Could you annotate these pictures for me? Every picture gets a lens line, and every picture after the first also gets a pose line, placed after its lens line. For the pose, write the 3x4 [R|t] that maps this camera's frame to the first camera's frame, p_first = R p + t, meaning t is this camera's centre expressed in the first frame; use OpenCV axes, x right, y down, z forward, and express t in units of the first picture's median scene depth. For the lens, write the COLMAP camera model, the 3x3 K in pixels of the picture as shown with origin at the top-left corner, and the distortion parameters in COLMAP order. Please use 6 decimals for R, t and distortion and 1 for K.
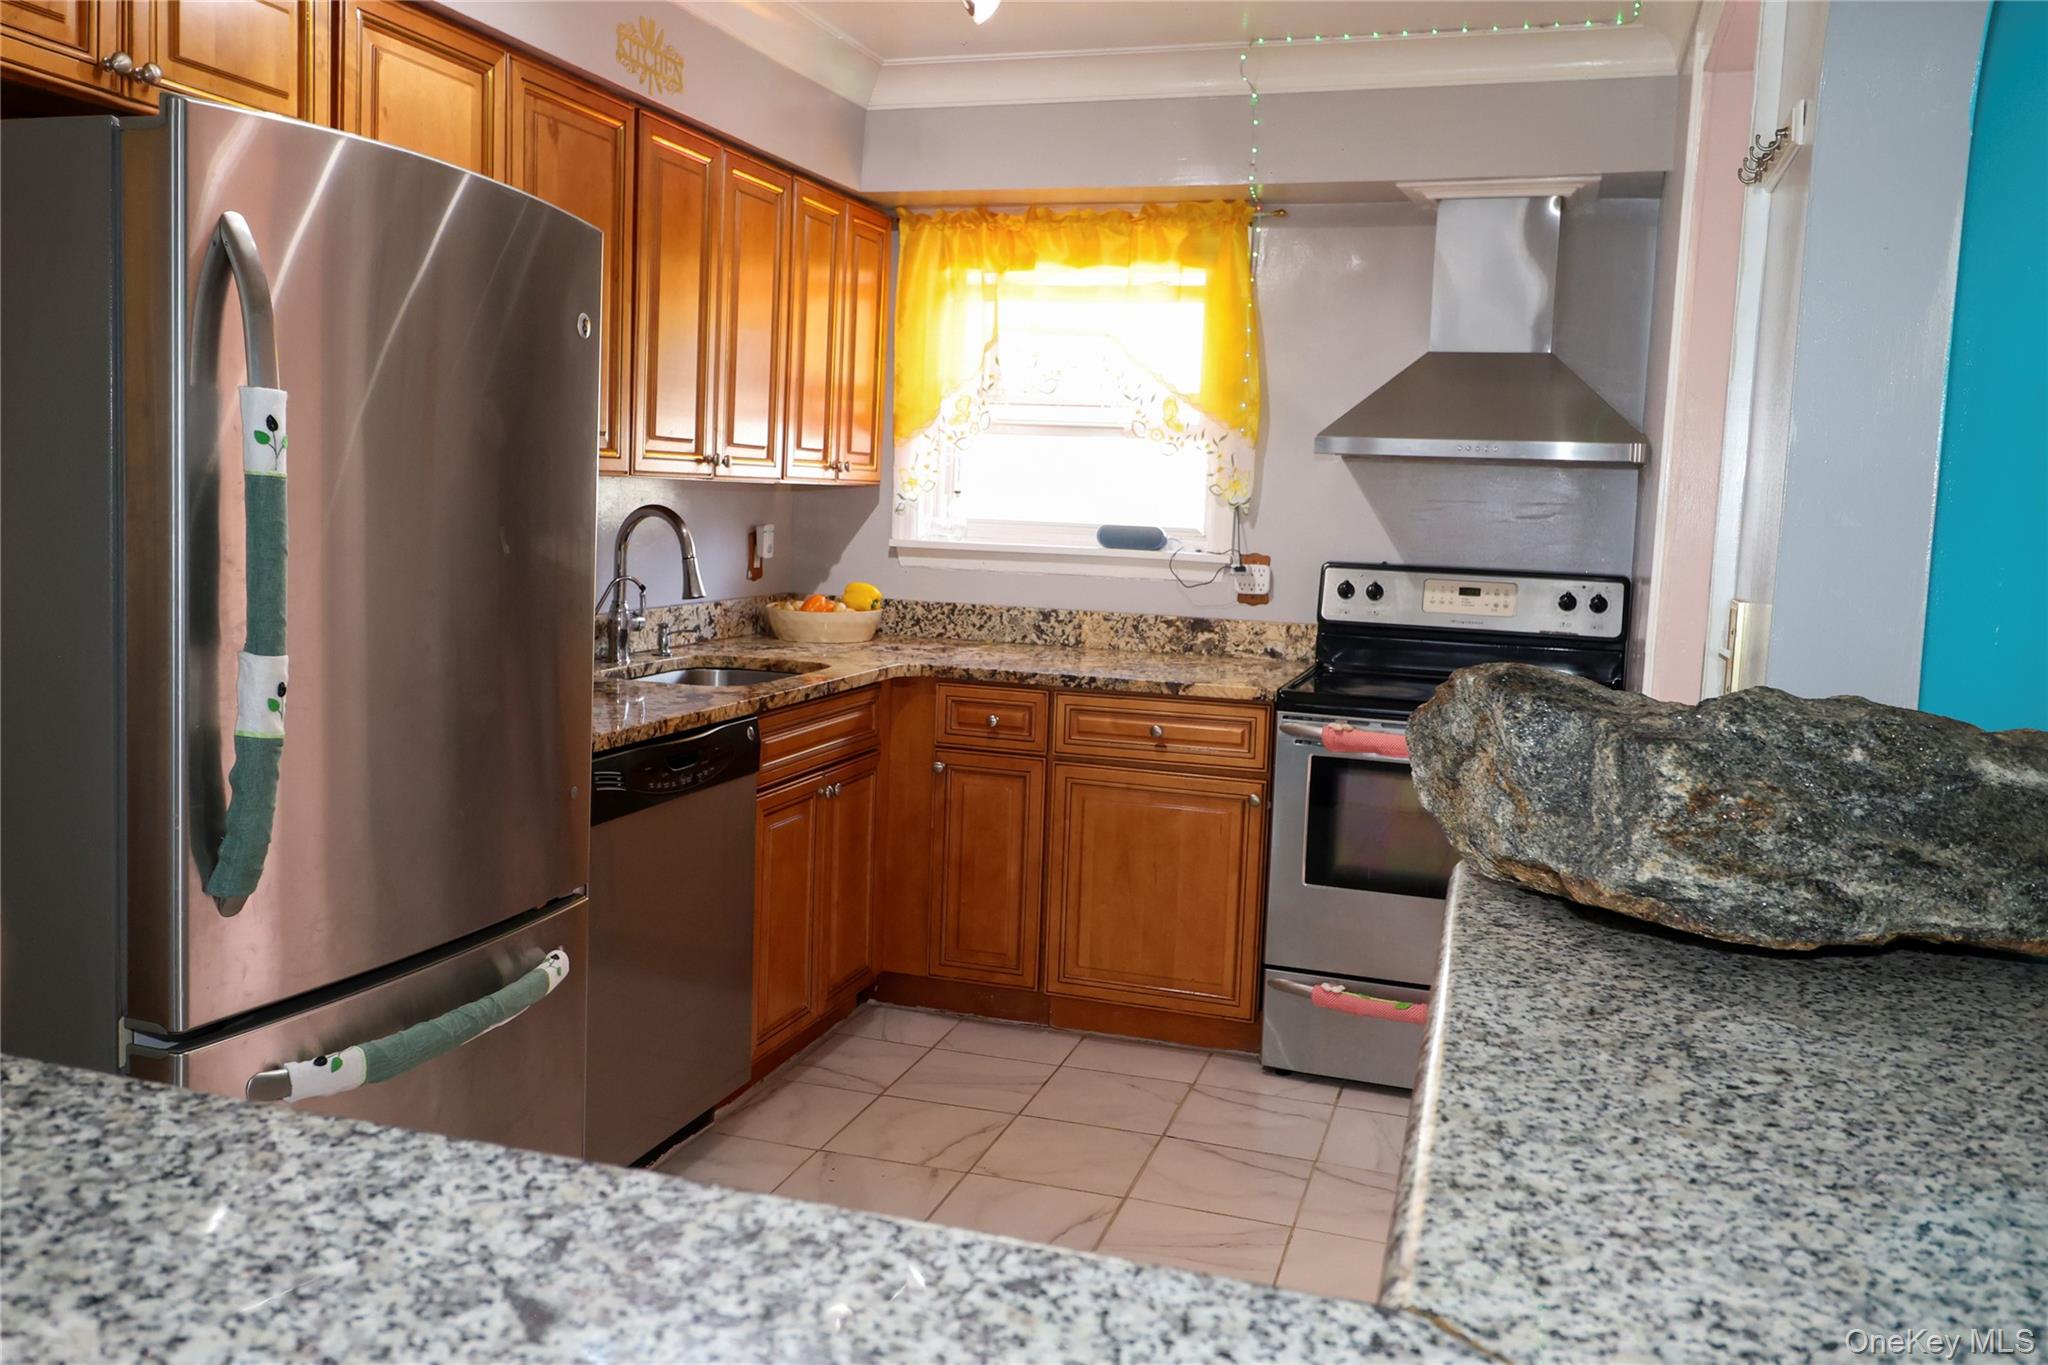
lens RADIAL K [[1614.8, 0, 1045.2], [0, 1614.8, 643.0], [0, 0, 1]] dist [0.008037, 0.003467]
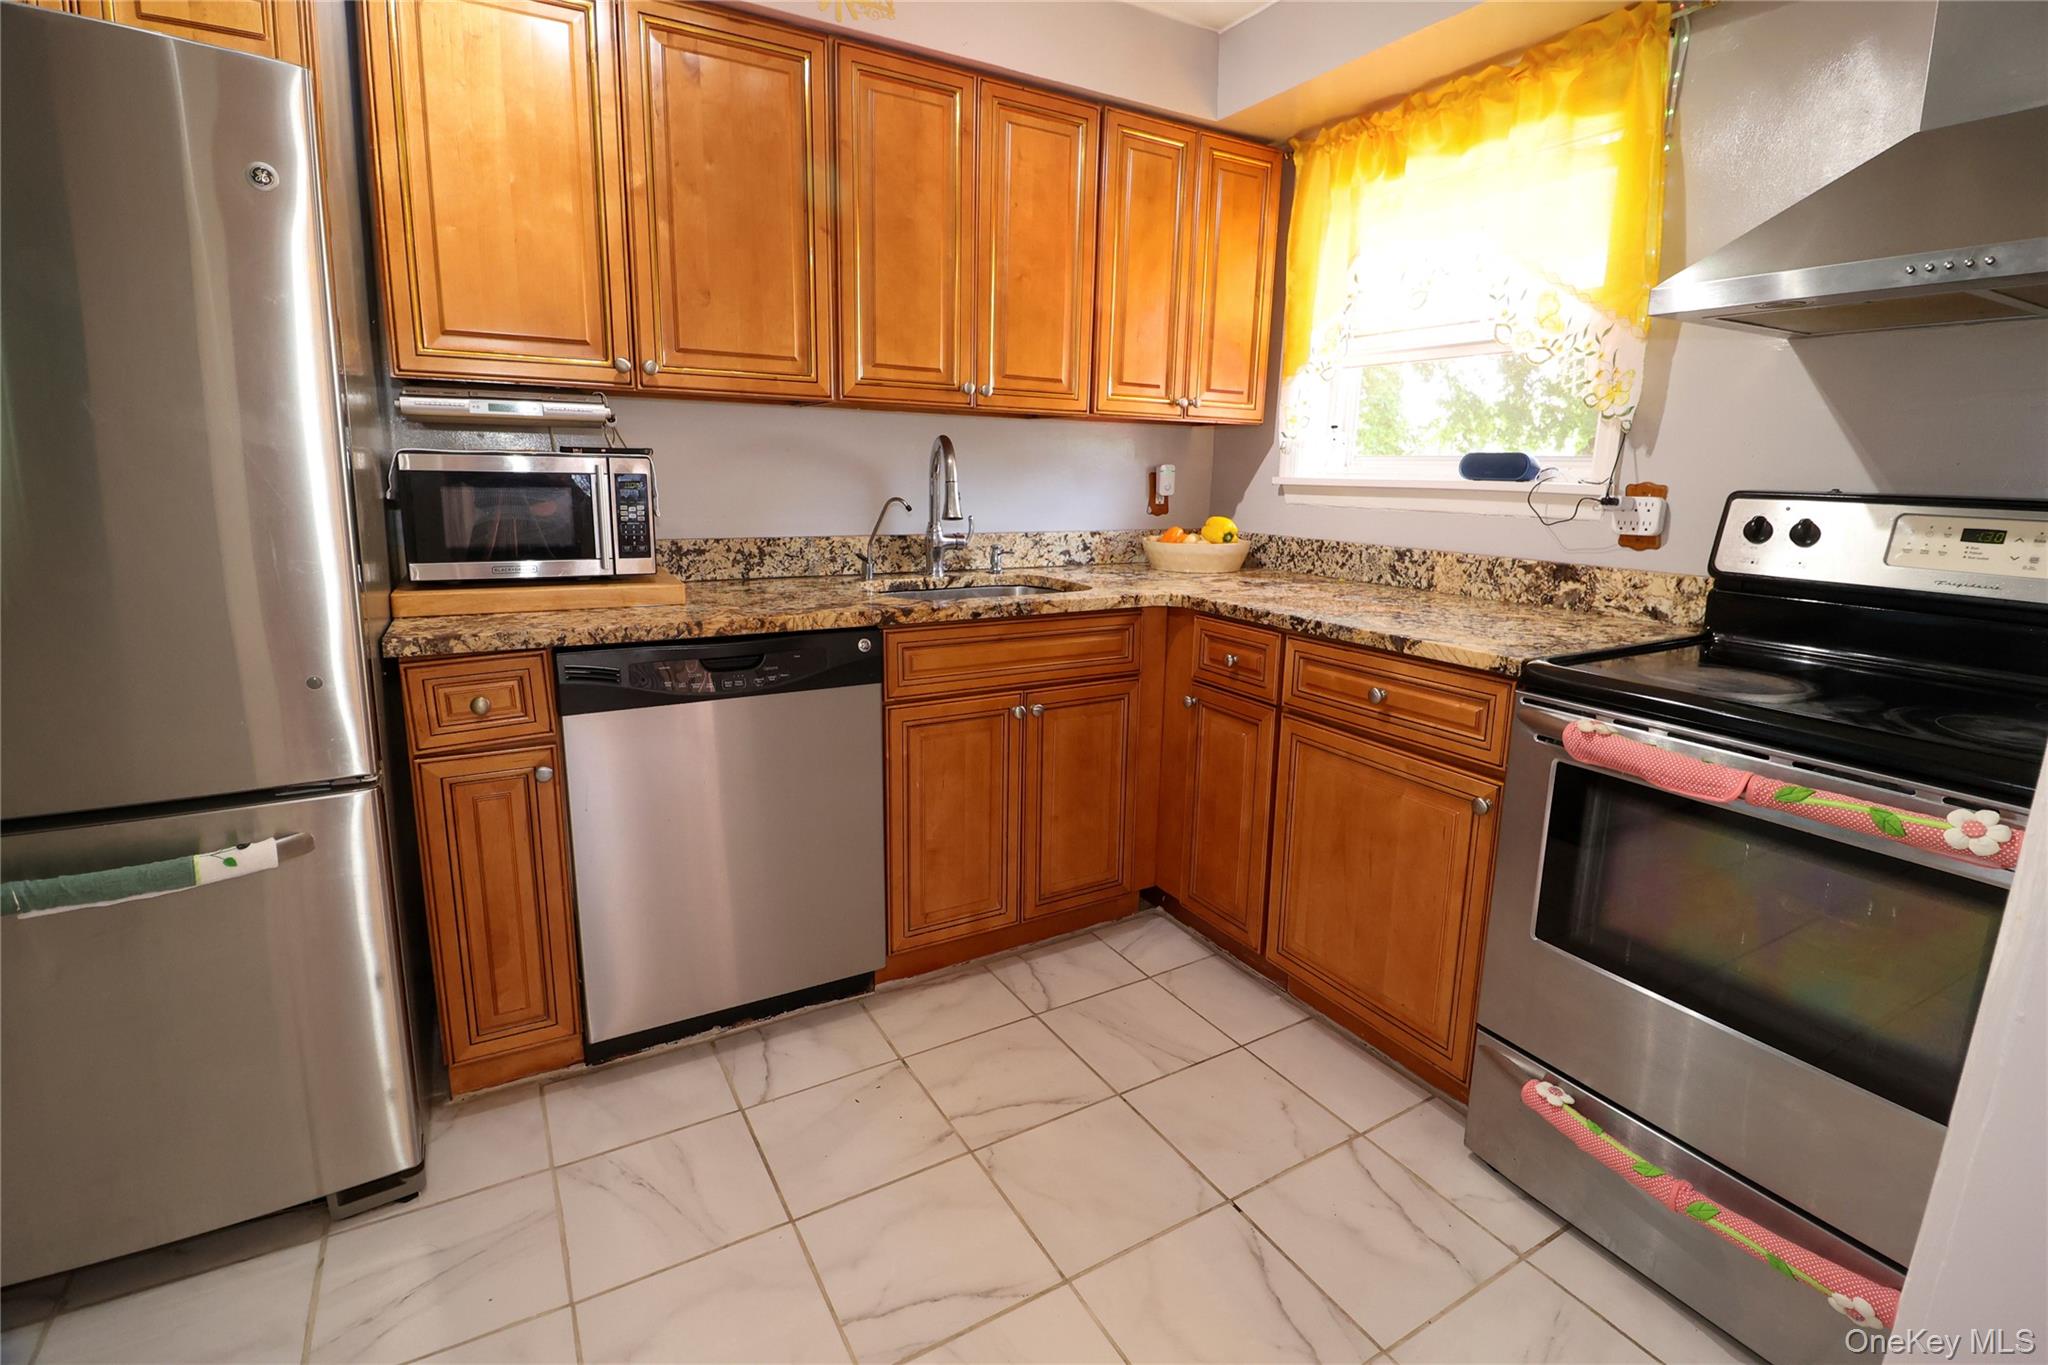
lens RADIAL K [[946.3, 0, 1050.3], [0, 946.3, 652.8], [0, 0, 1]] dist [-0.005824, -0.008061]
pose [[0.745724, 0.104554, -0.658000, 0.236457], [-0.054883, 0.993894, 0.095726, -0.002287], [0.663991, -0.035272, 0.746908, 0.501837]]
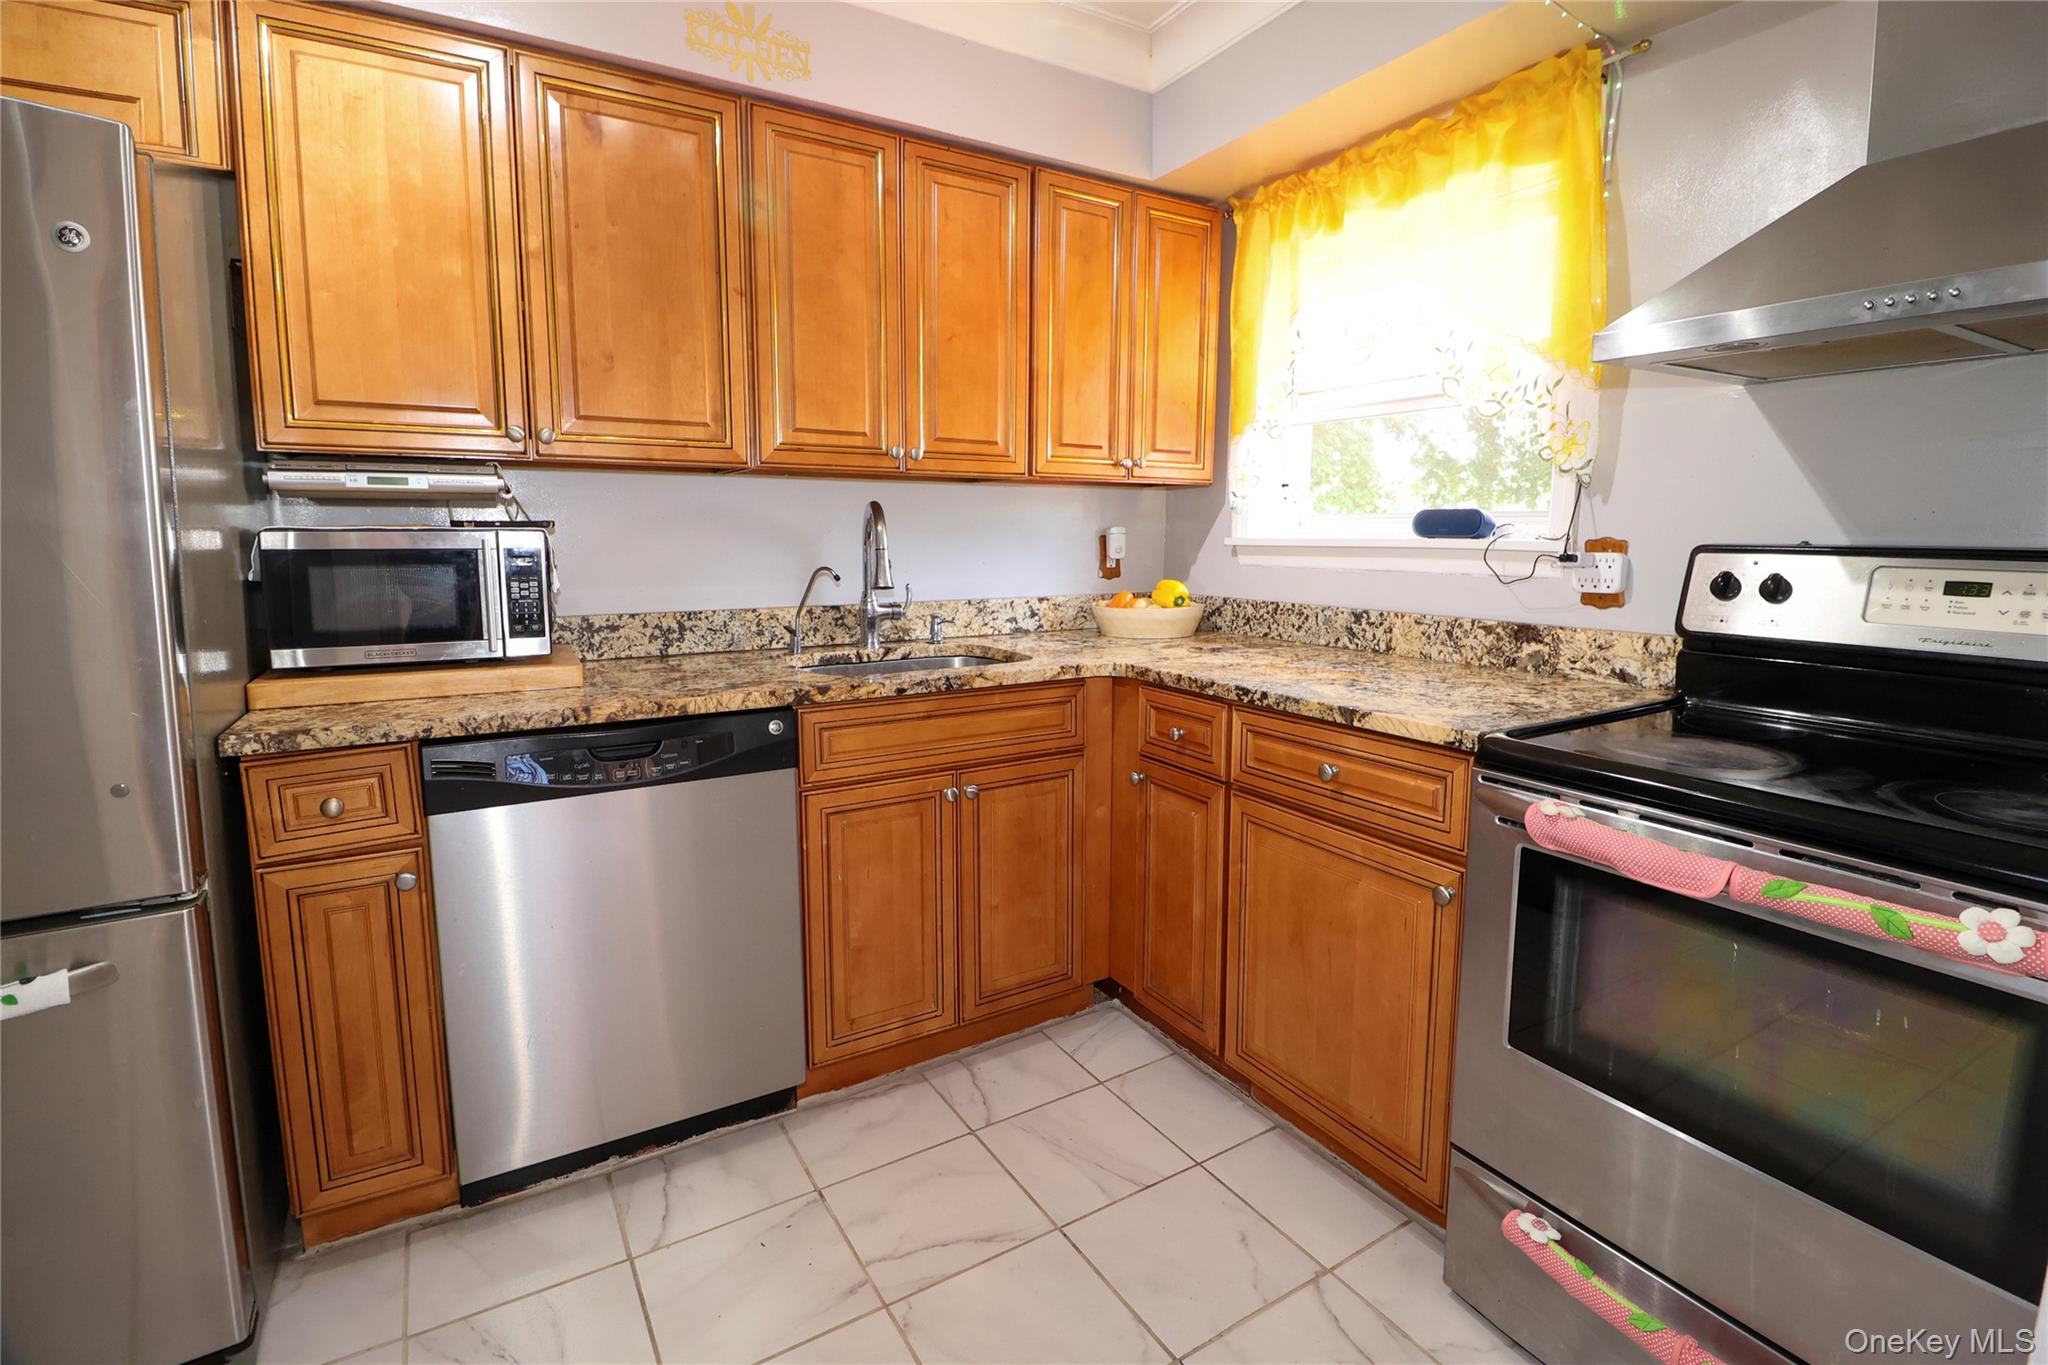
lens RADIAL K [[946.3, 0, 1048.7], [0, 946.3, 646.9], [0, 0, 1]] dist [-0.005824, -0.008061]
pose [[0.755764, 0.043710, -0.653384, 0.234389], [-0.035709, 0.999036, 0.025529, -0.008442], [0.653870, 0.004038, 0.756596, 0.545365]]
